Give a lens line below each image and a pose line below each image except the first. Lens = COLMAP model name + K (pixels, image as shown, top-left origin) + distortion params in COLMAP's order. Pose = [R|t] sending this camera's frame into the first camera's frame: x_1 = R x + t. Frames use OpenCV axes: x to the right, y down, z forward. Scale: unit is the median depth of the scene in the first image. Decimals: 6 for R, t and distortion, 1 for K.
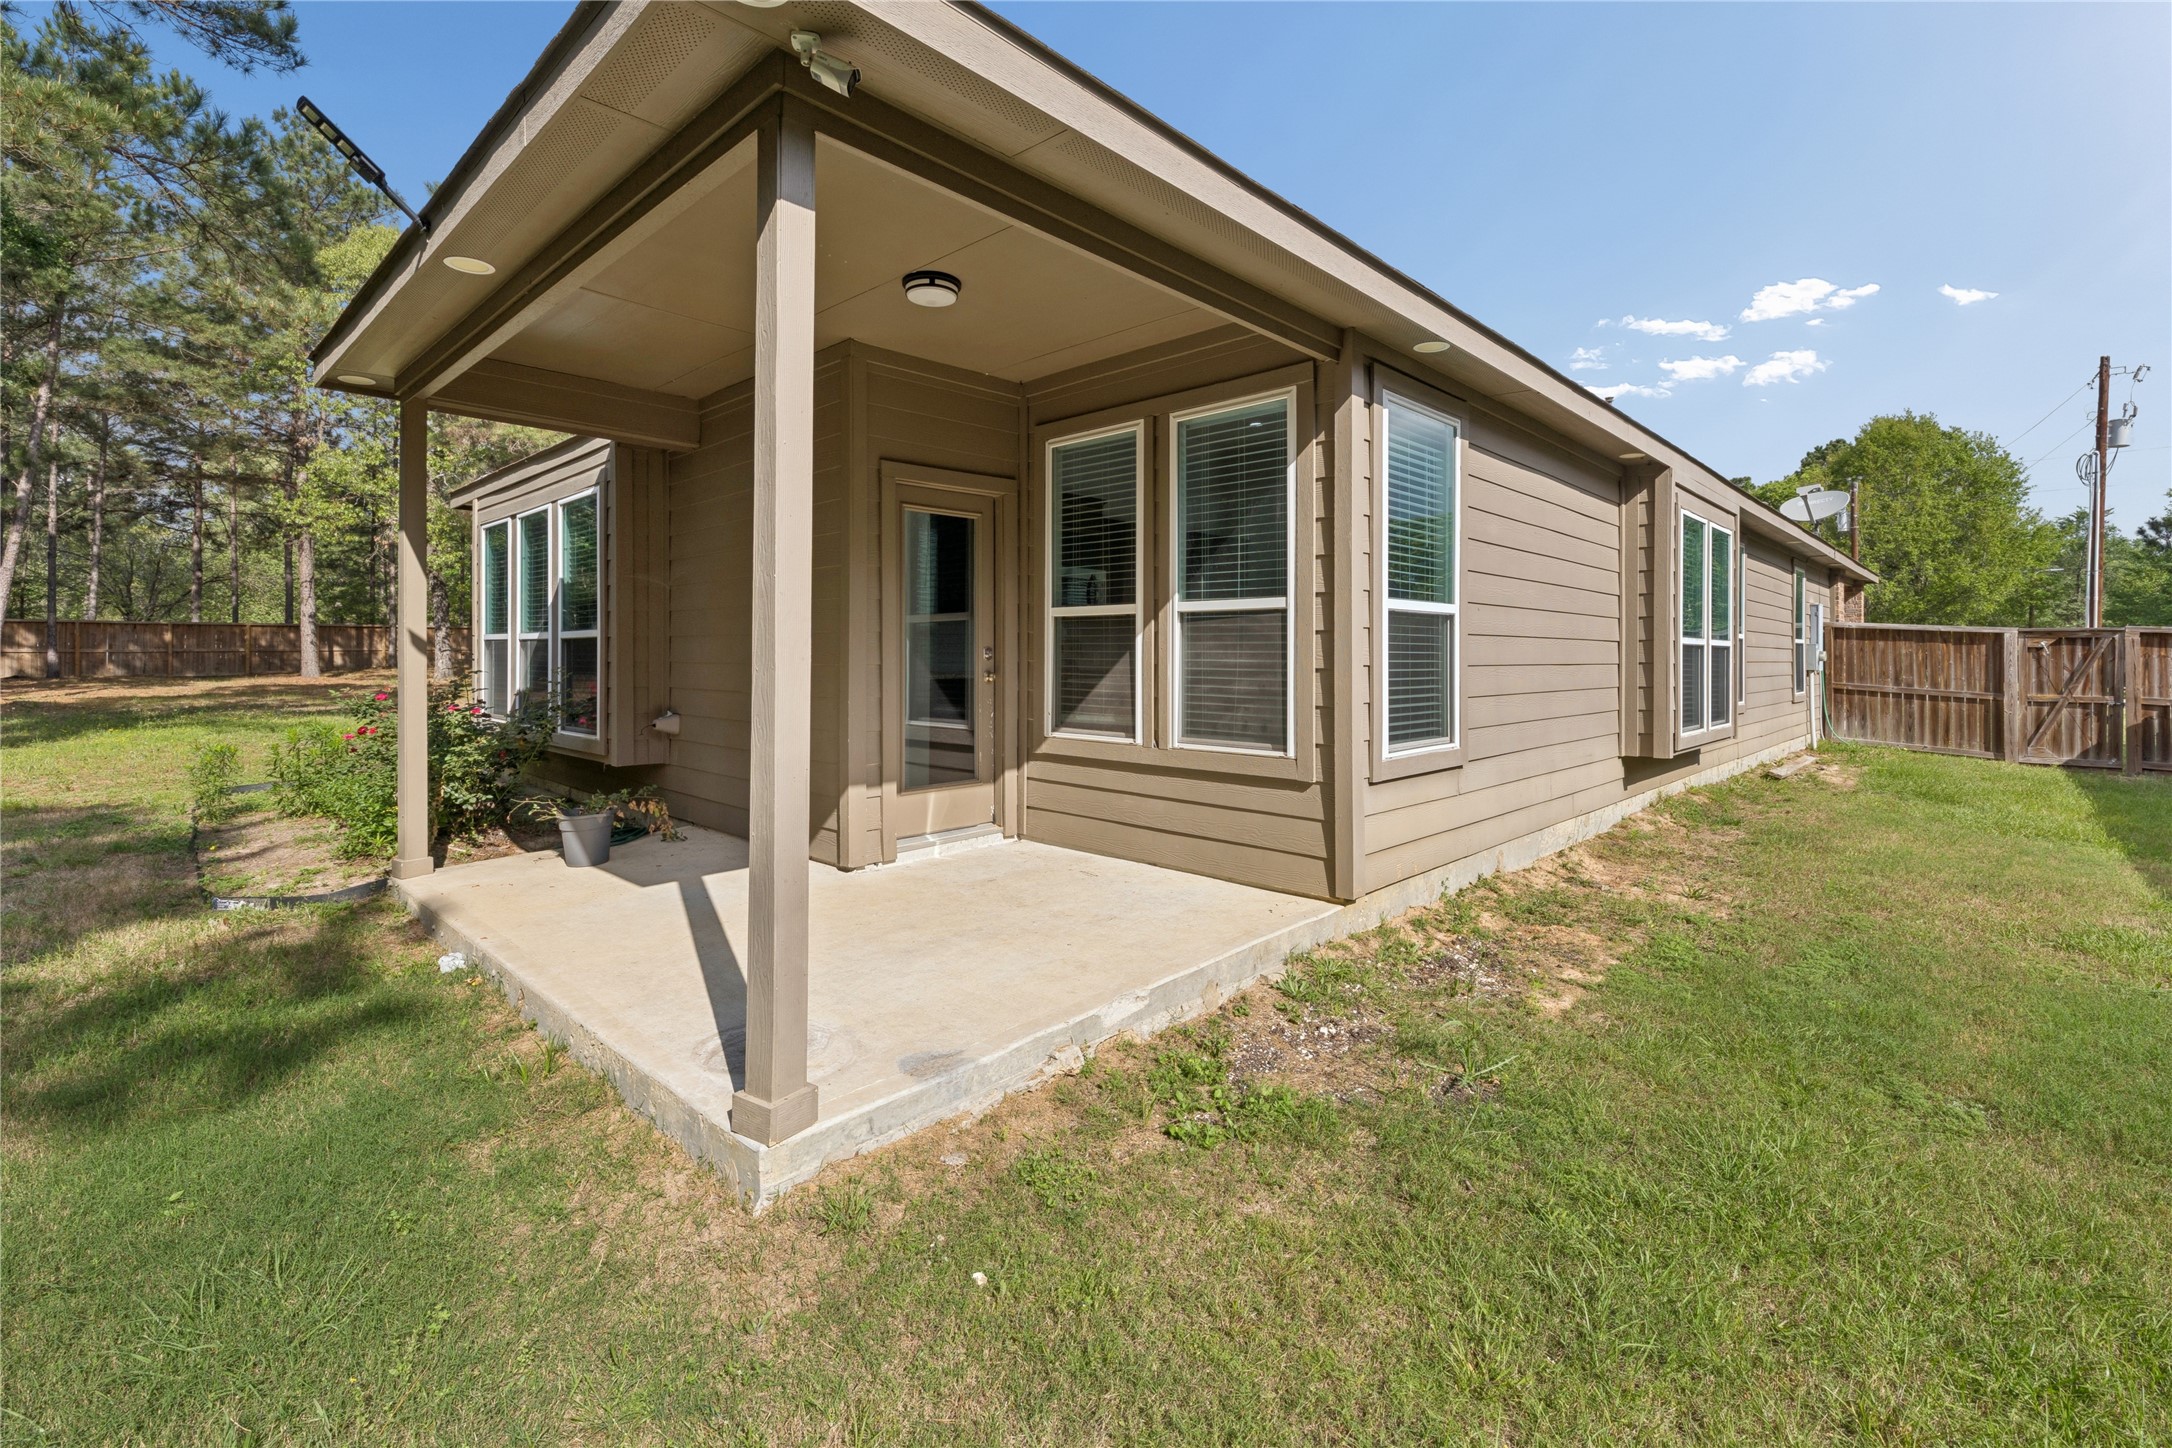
lens RADIAL K [[954.1, 0, 1108.6], [0, 954.1, 644.8], [0, 0, 1]] dist [0.001338, -0.001174]
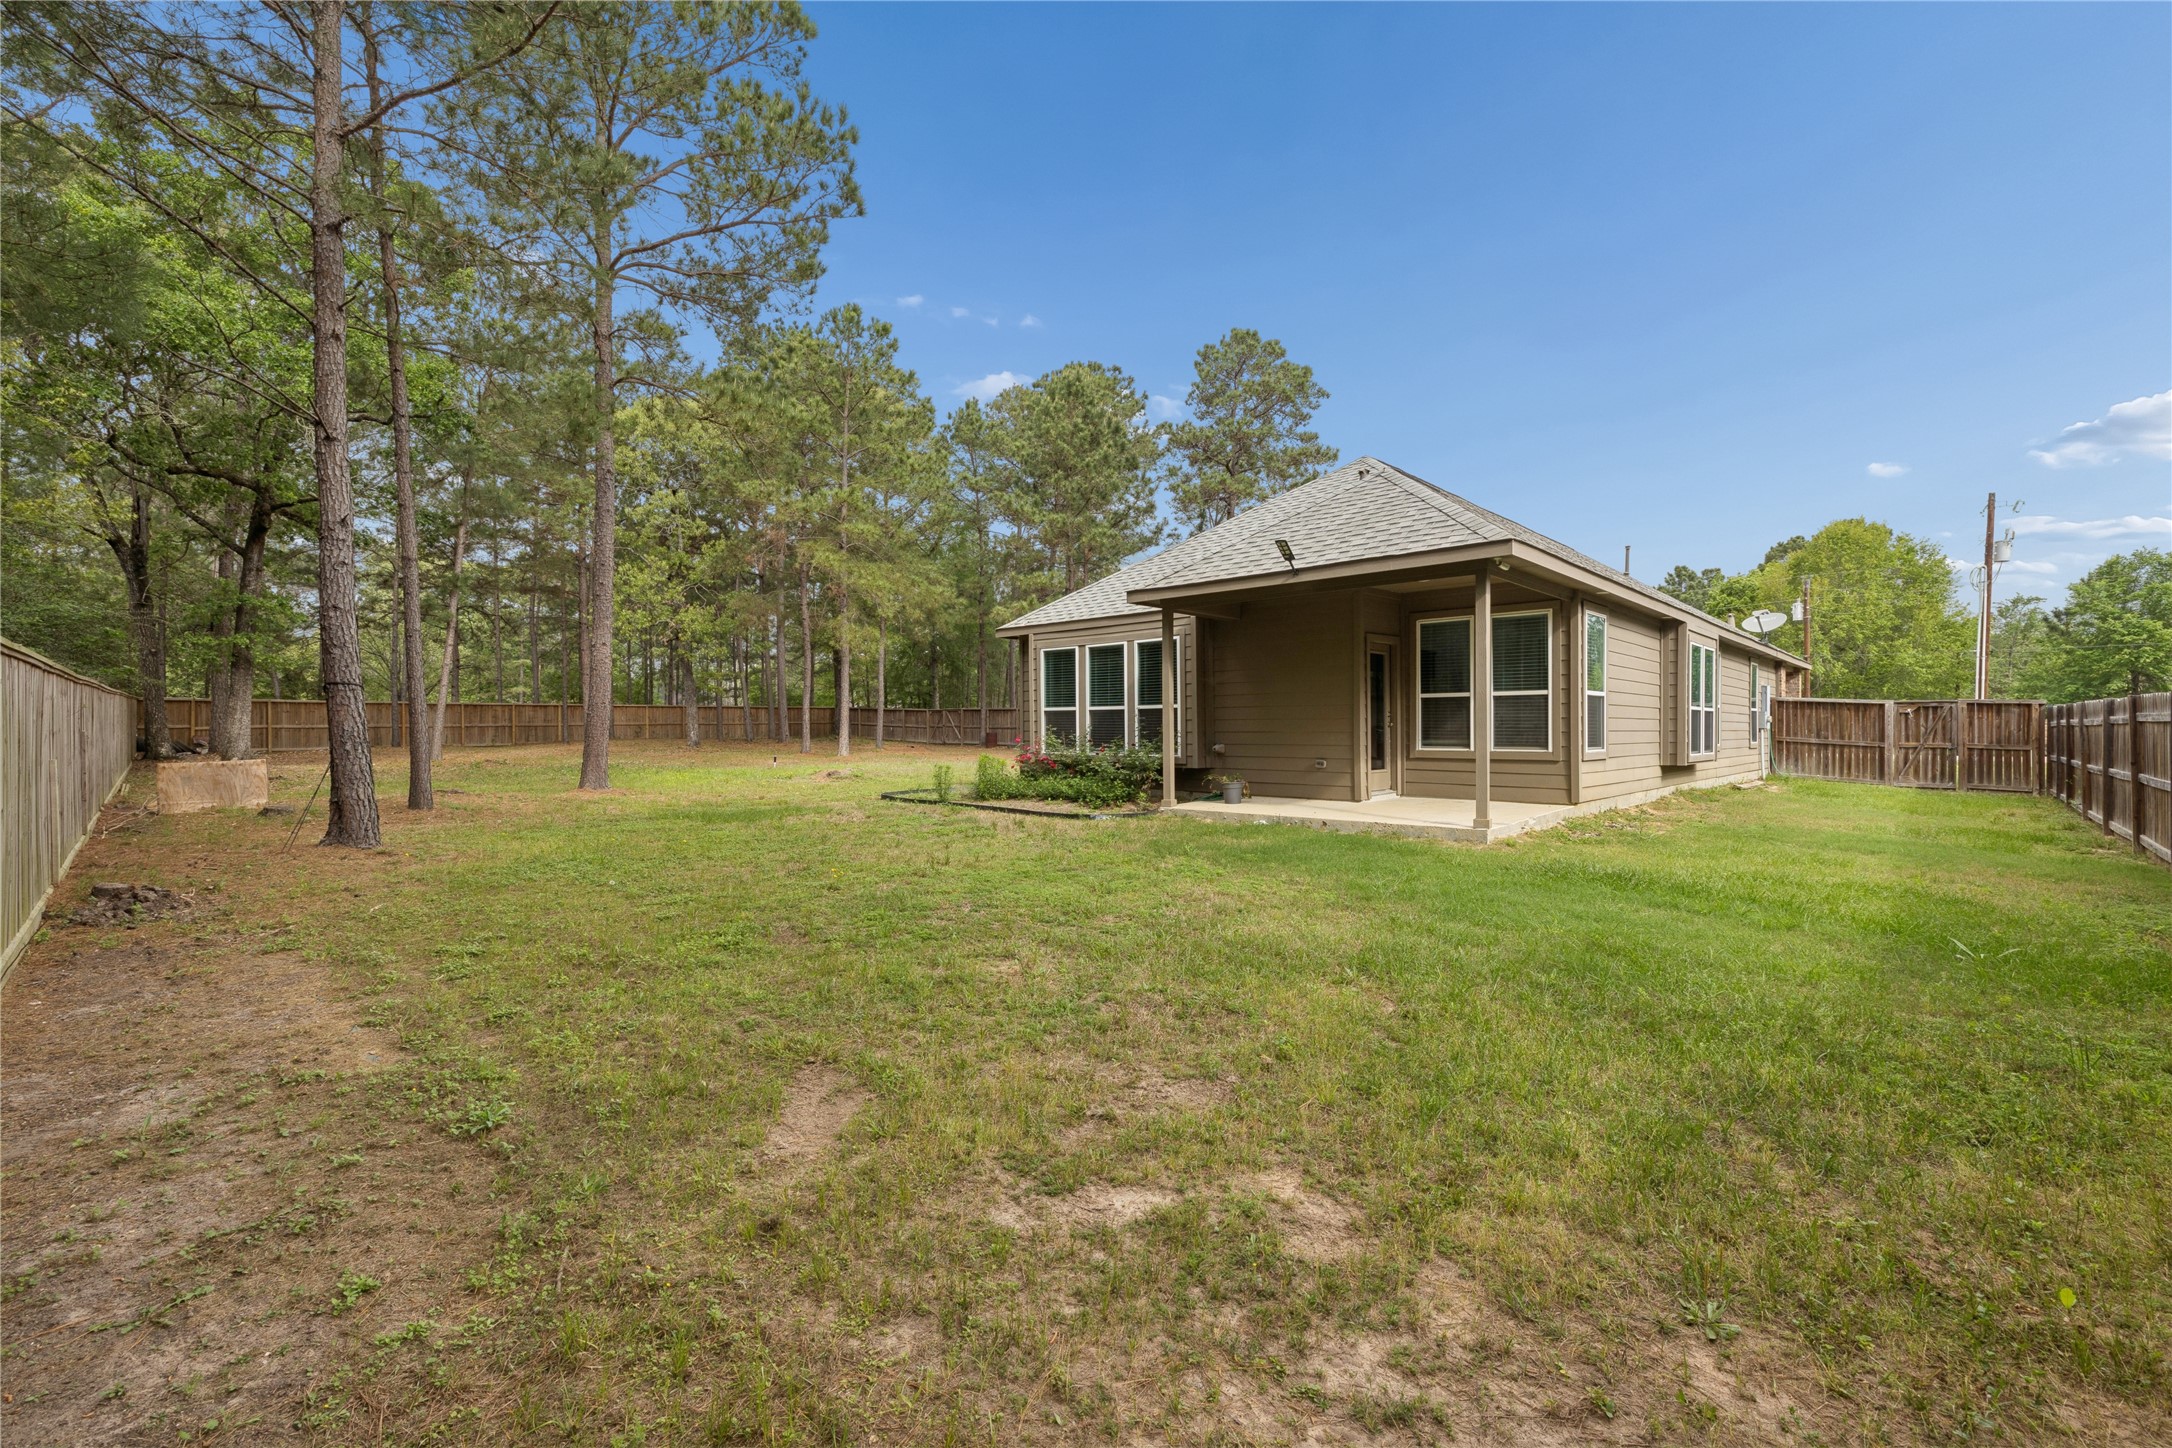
lens RADIAL K [[954.1, 0, 1083.7], [0, 954.1, 734.2], [0, 0, 1]] dist [0.001338, -0.001174]
pose [[0.999972, -0.005430, 0.005081, -0.391015], [0.005366, 0.999907, 0.012520, 0.011266], [-0.005148, -0.012492, 0.999909, -0.570128]]
